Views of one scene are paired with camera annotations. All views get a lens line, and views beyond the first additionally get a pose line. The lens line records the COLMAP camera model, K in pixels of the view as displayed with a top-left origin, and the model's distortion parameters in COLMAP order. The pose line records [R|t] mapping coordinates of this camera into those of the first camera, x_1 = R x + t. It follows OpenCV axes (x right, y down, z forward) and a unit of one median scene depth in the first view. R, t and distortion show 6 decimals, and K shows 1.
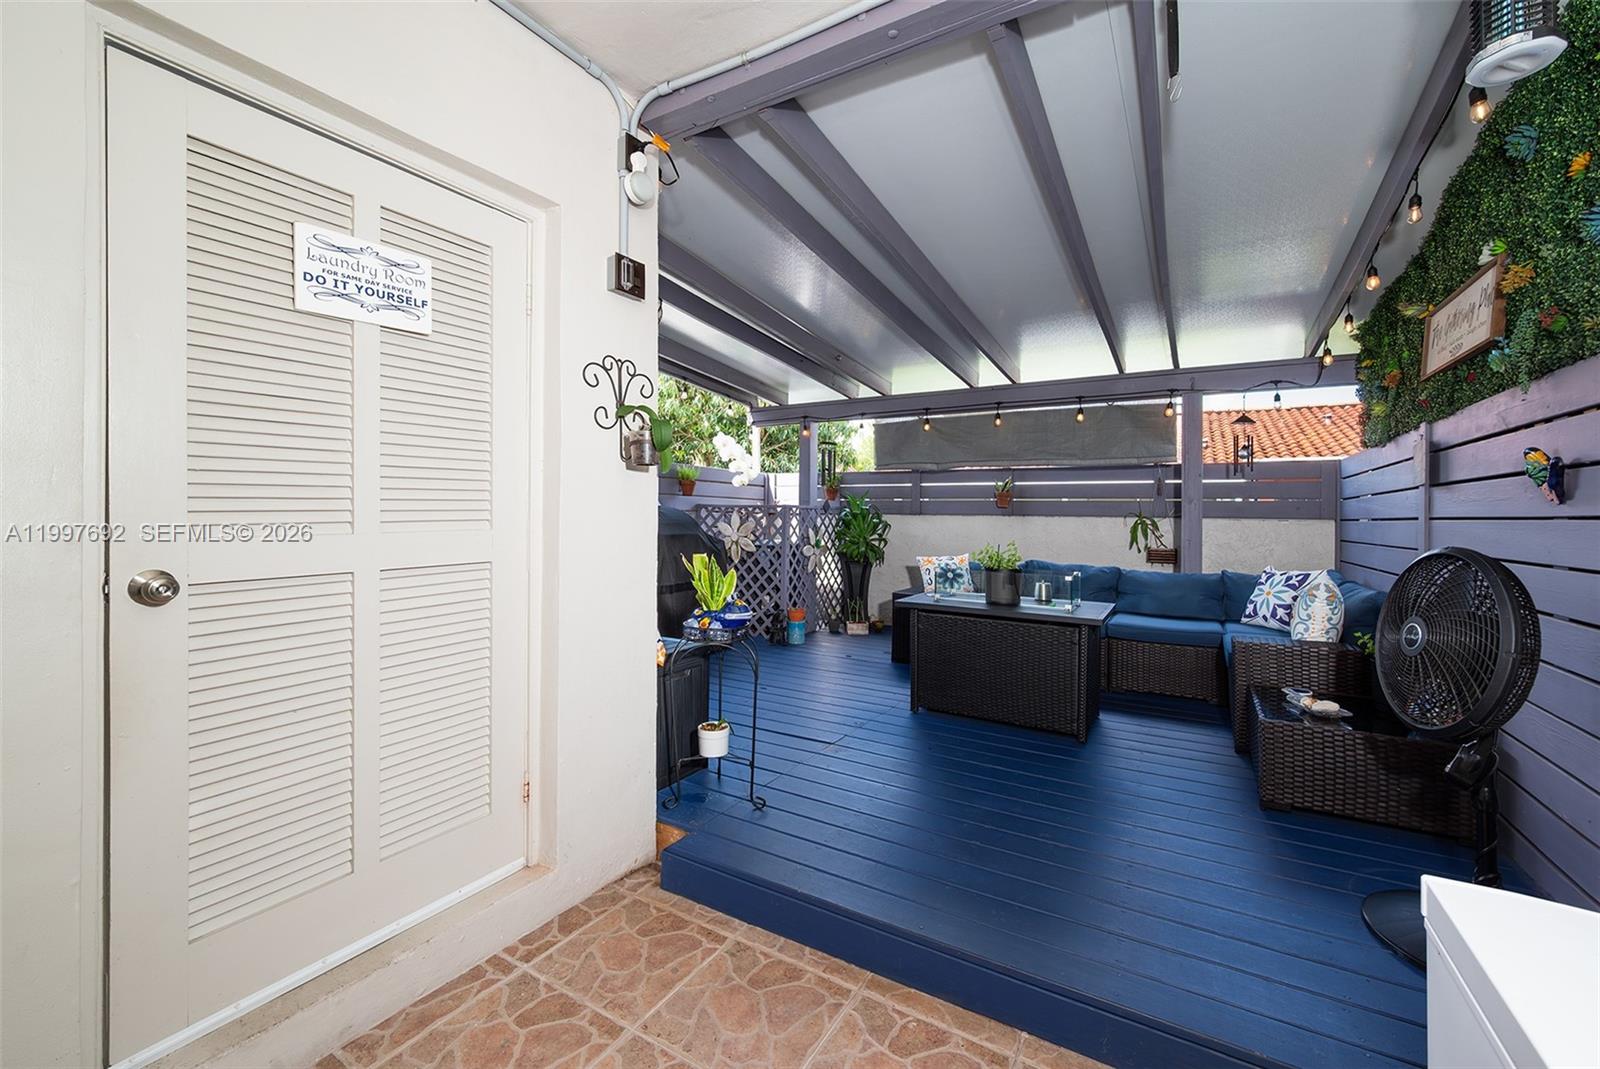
lens RADIAL K [[644.0, 0, 791.7], [0, 644.0, 505.9], [0, 0, 1]] dist [0.000354, -0.000326]
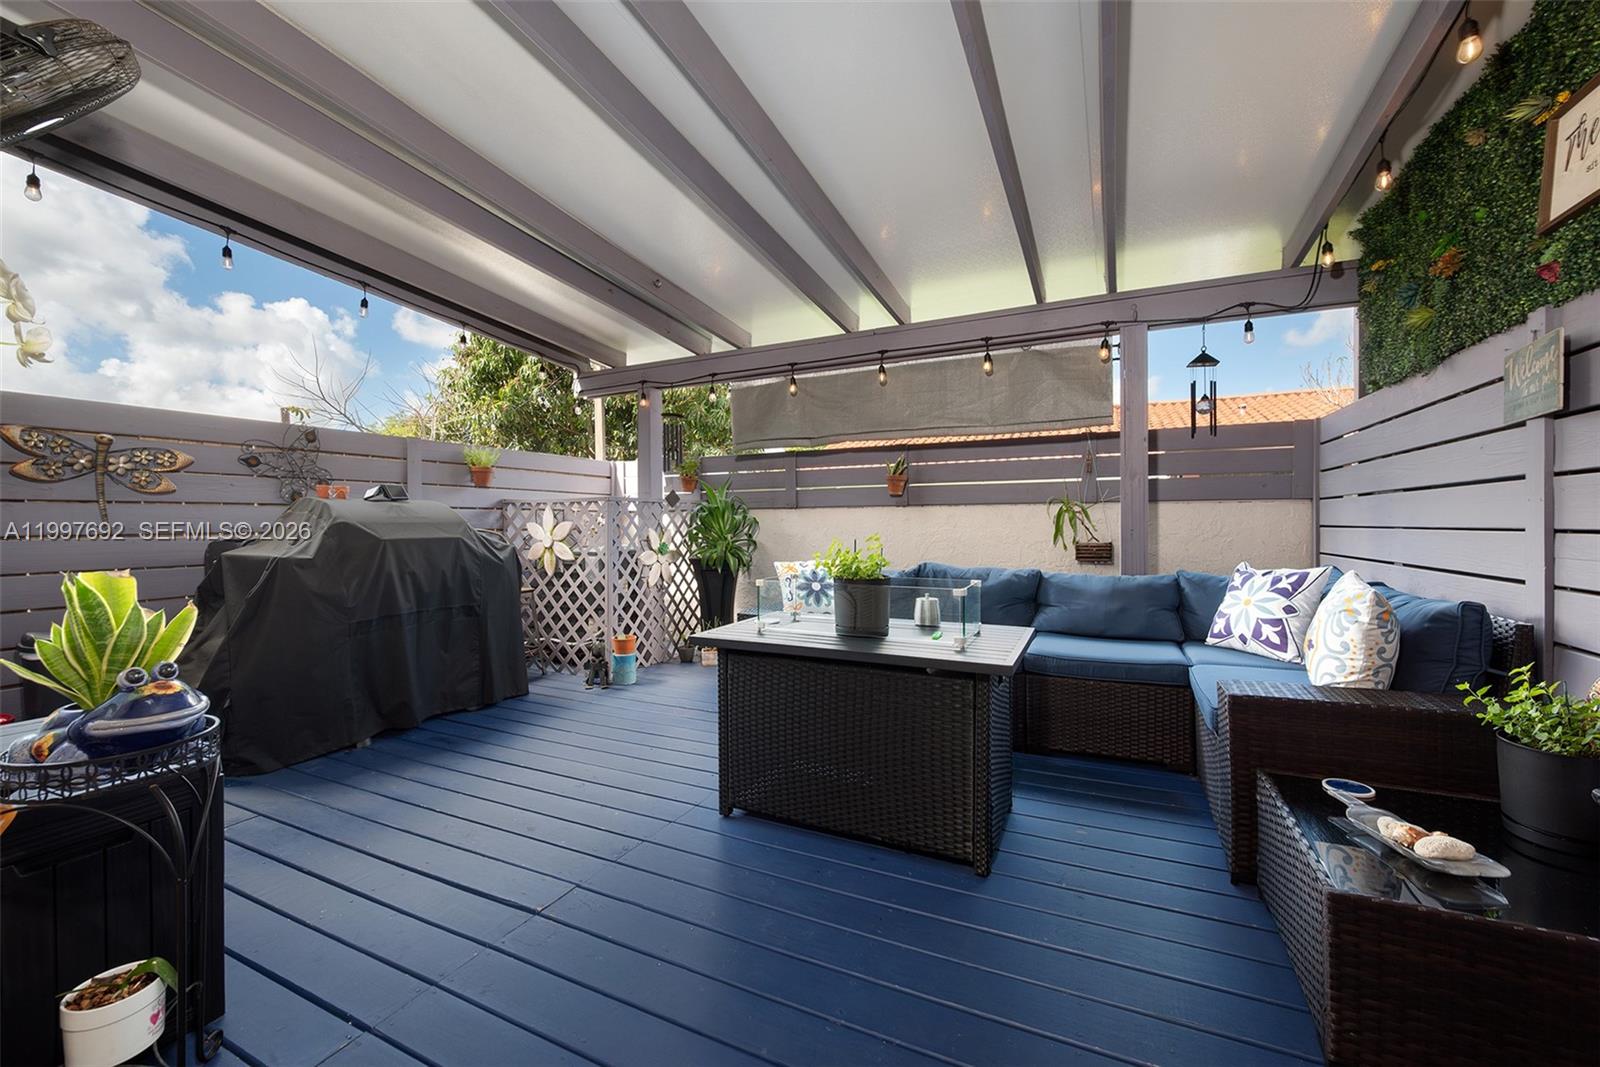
lens RADIAL K [[644.0, 0, 797.2], [0, 644.0, 528.7], [0, 0, 1]] dist [0.000354, -0.000326]
pose [[0.993788, -0.020516, 0.109383, 0.151058], [0.017813, 0.999513, 0.025633, 0.024532], [-0.109855, -0.023525, 0.993669, 0.295757]]
